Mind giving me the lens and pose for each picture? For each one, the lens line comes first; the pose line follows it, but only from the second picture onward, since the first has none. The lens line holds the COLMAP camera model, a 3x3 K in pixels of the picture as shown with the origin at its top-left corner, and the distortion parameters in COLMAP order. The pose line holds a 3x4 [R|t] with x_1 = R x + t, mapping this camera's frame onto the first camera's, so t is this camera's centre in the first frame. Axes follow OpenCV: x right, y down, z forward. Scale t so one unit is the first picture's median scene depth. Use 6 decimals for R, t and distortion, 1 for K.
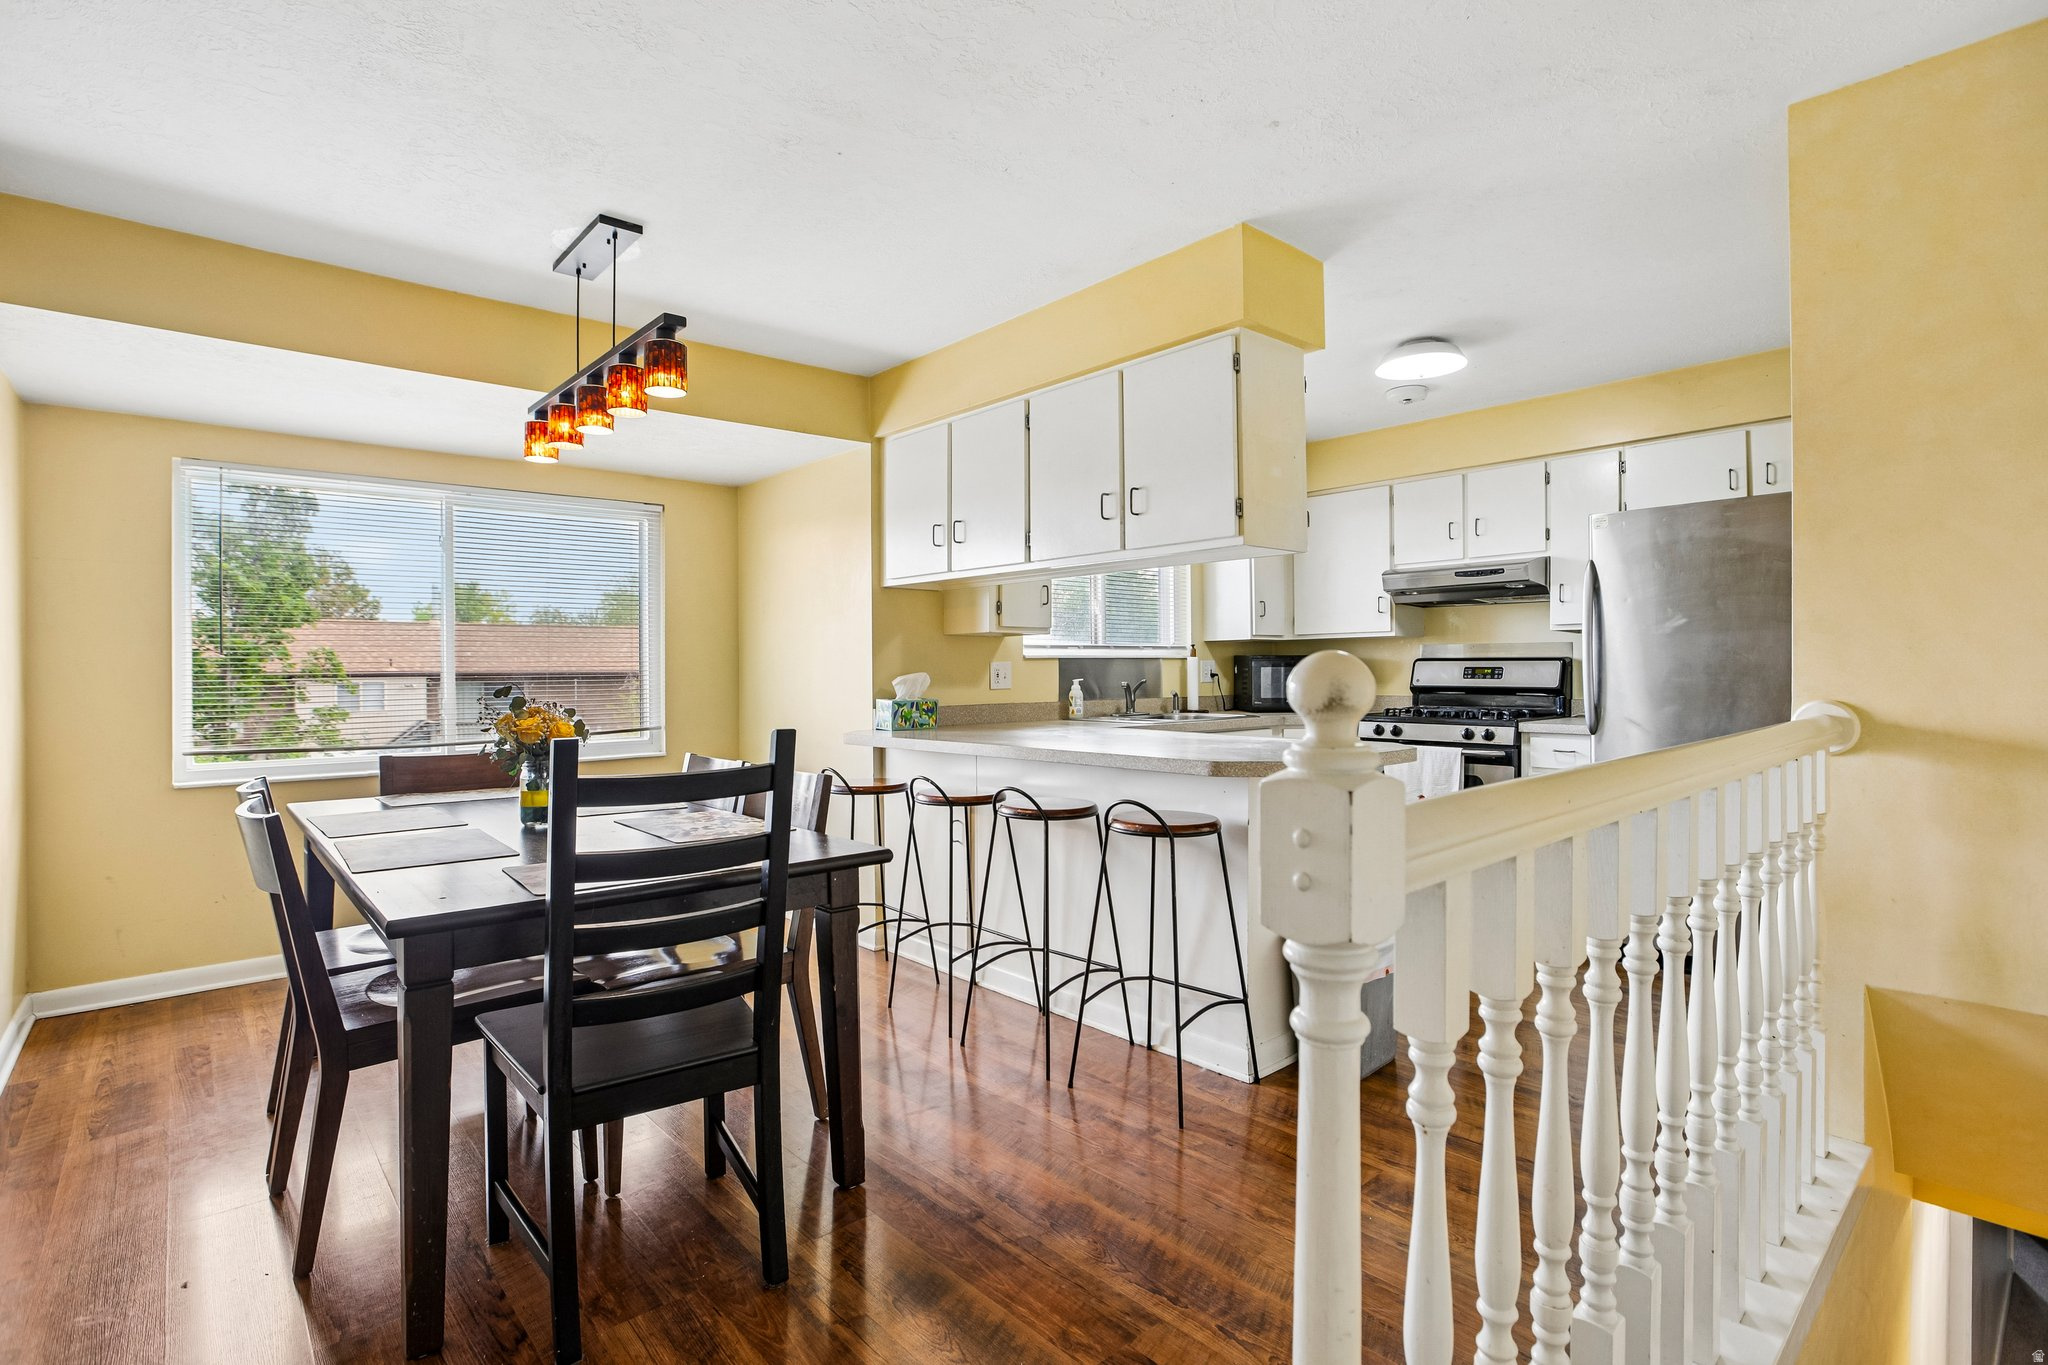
lens RADIAL K [[988.2, 0, 1021.1], [0, 988.2, 672.3], [0, 0, 1]] dist [-0.066543, 0.027177]
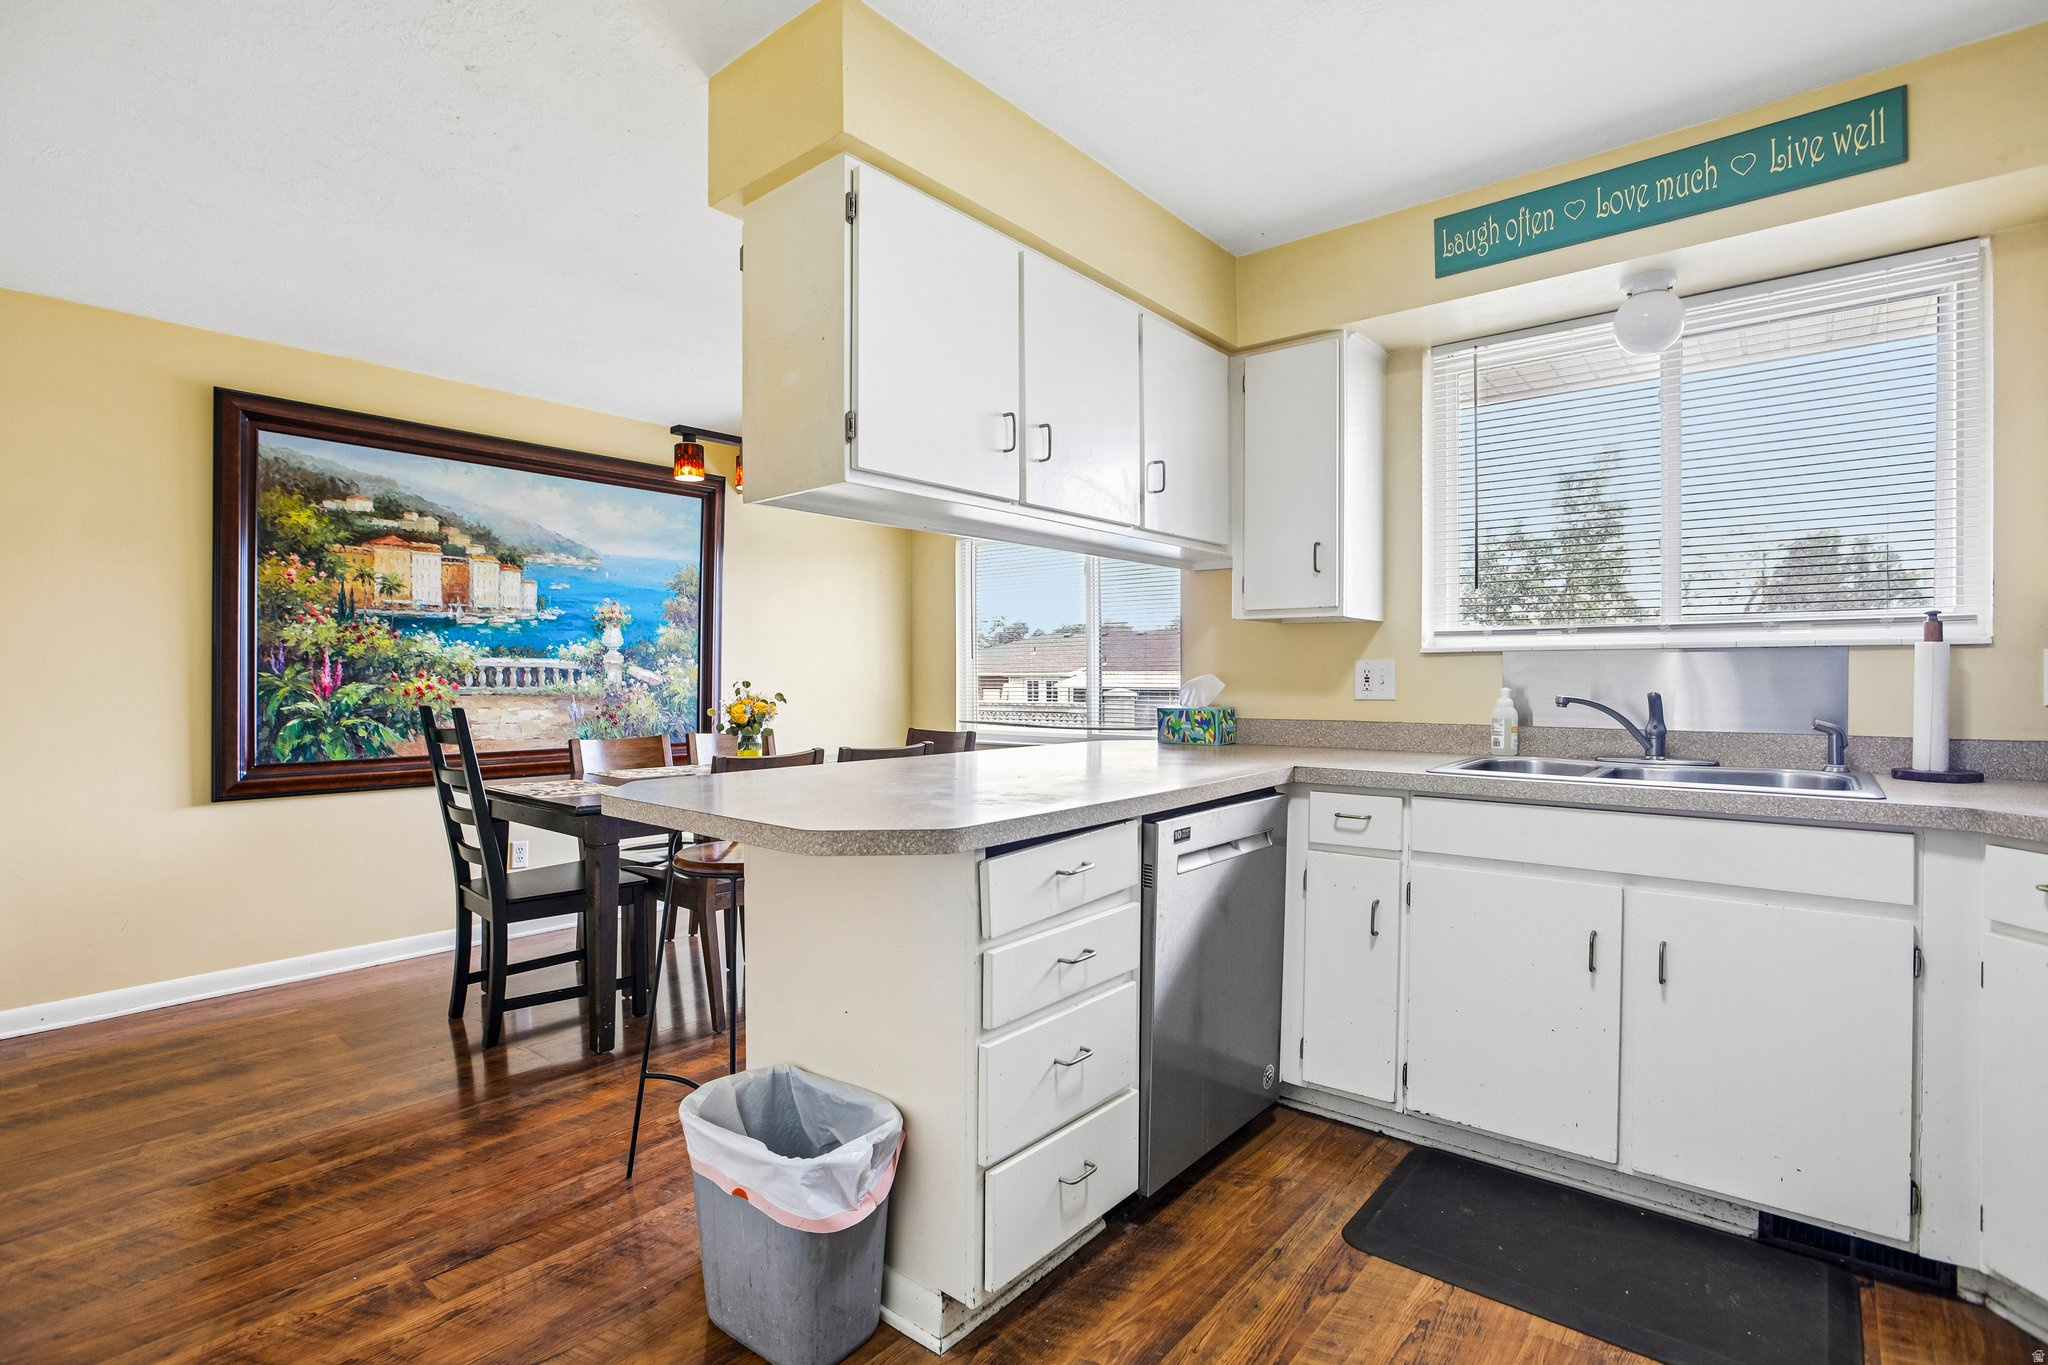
lens RADIAL K [[988.2, 0, 1021.1], [0, 988.2, 672.3], [0, 0, 1]] dist [-0.066543, 0.027177]
pose [[0.141578, 0.004554, -0.989917, 0.605703], [-0.002217, 0.999988, 0.004283, -0.003853], [0.989925, 0.001589, 0.141587, 0.679465]]
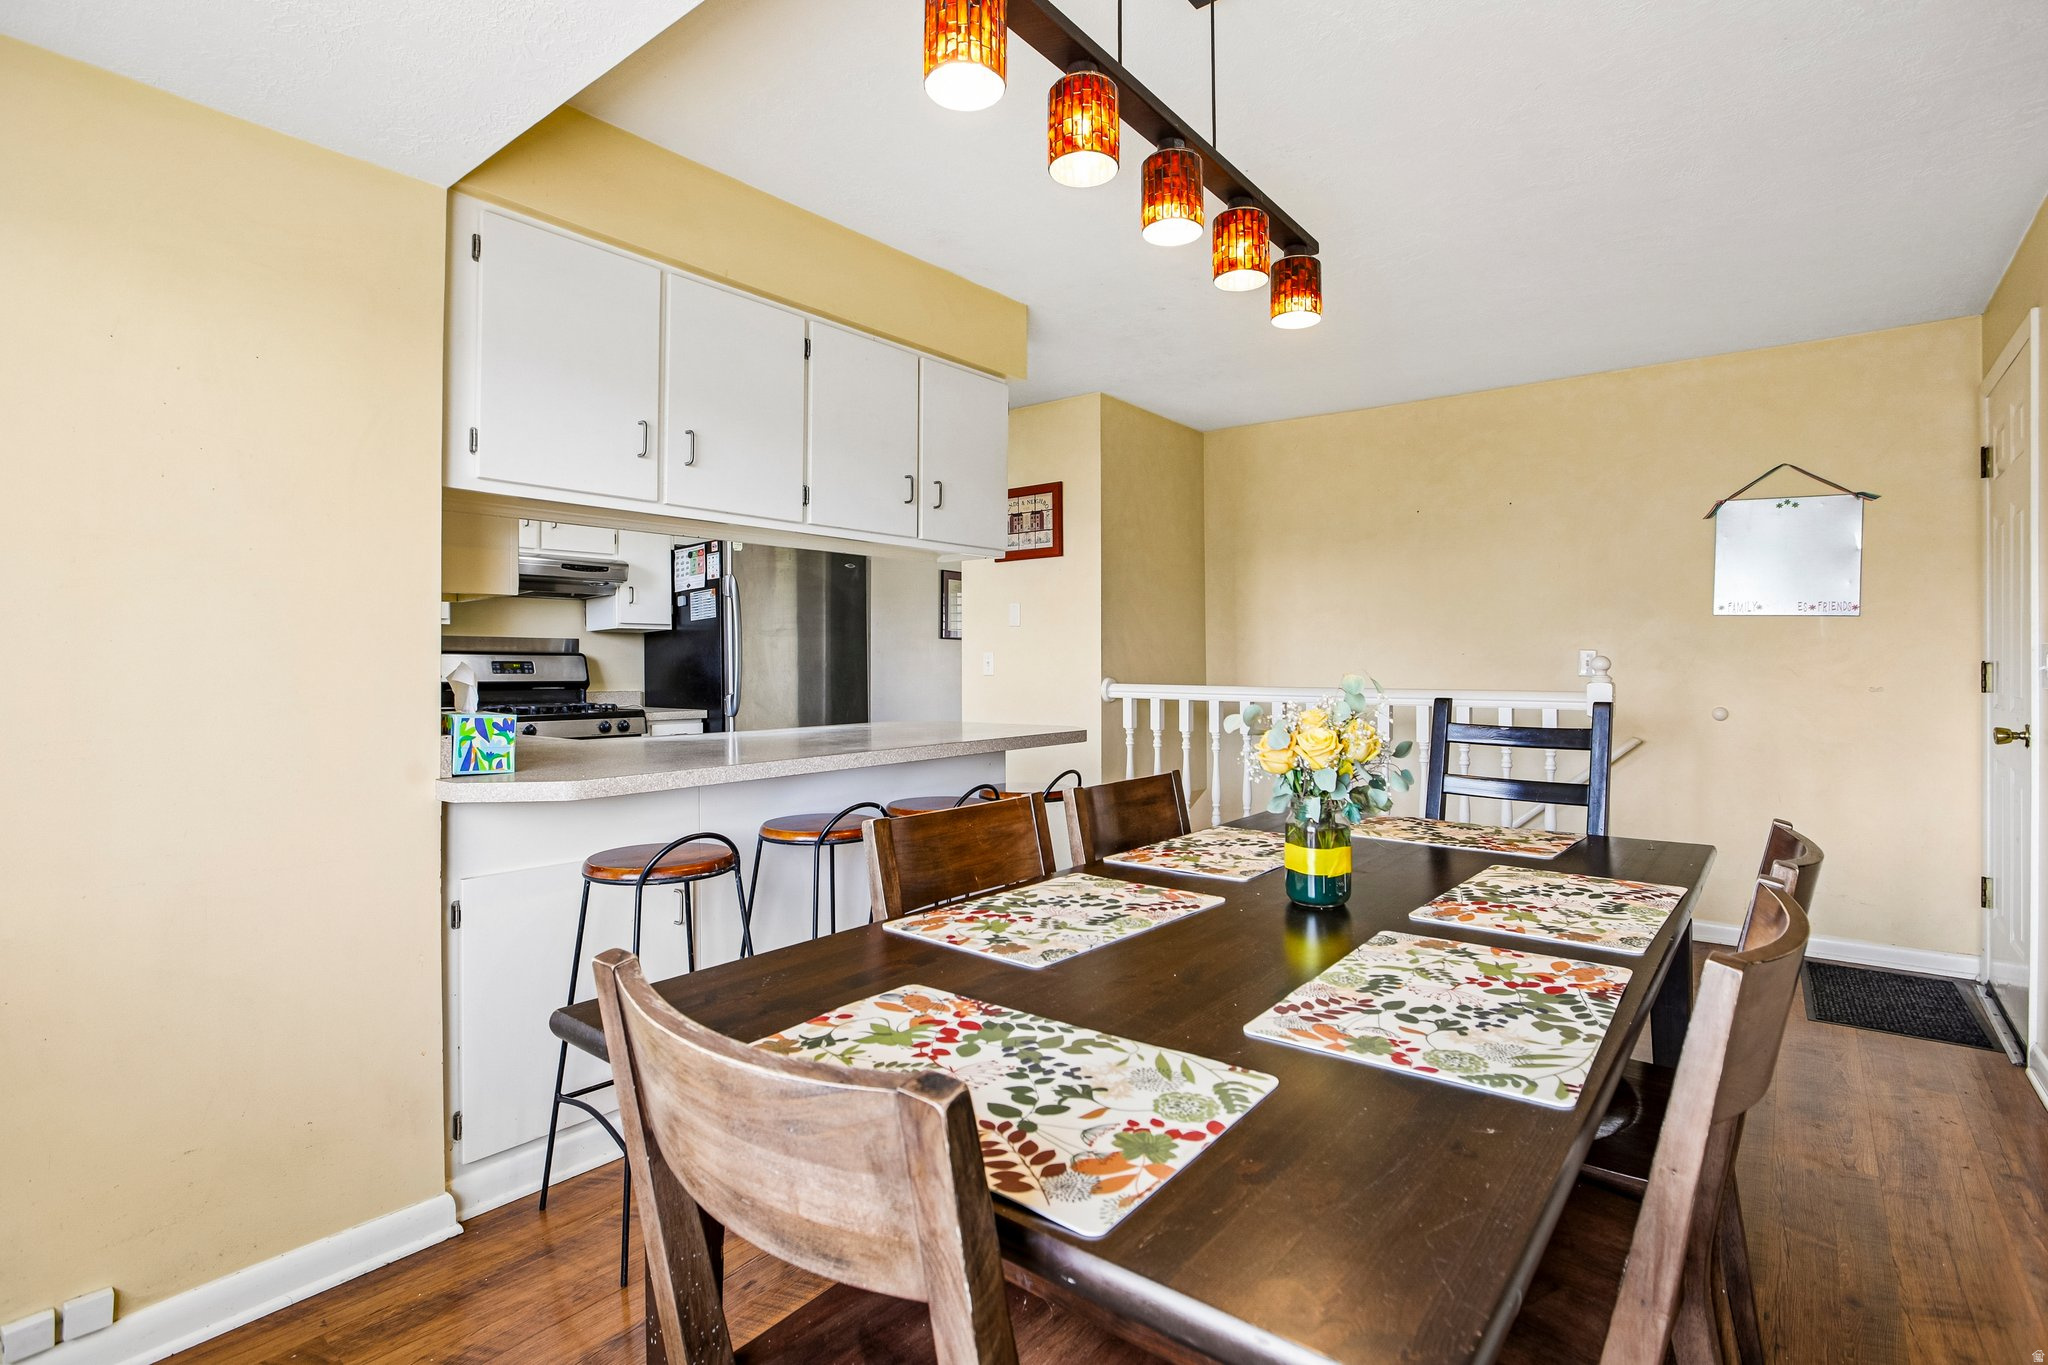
lens RADIAL K [[988.2, 0, 1021.1], [0, 988.2, 672.3], [0, 0, 1]] dist [-0.066543, 0.027177]
pose [[-0.180174, 0.001884, 0.983633, -0.606251], [0.000084, 0.999998, -0.001900, 0.007975], [-0.983635, -0.000260, -0.180174, 0.737244]]
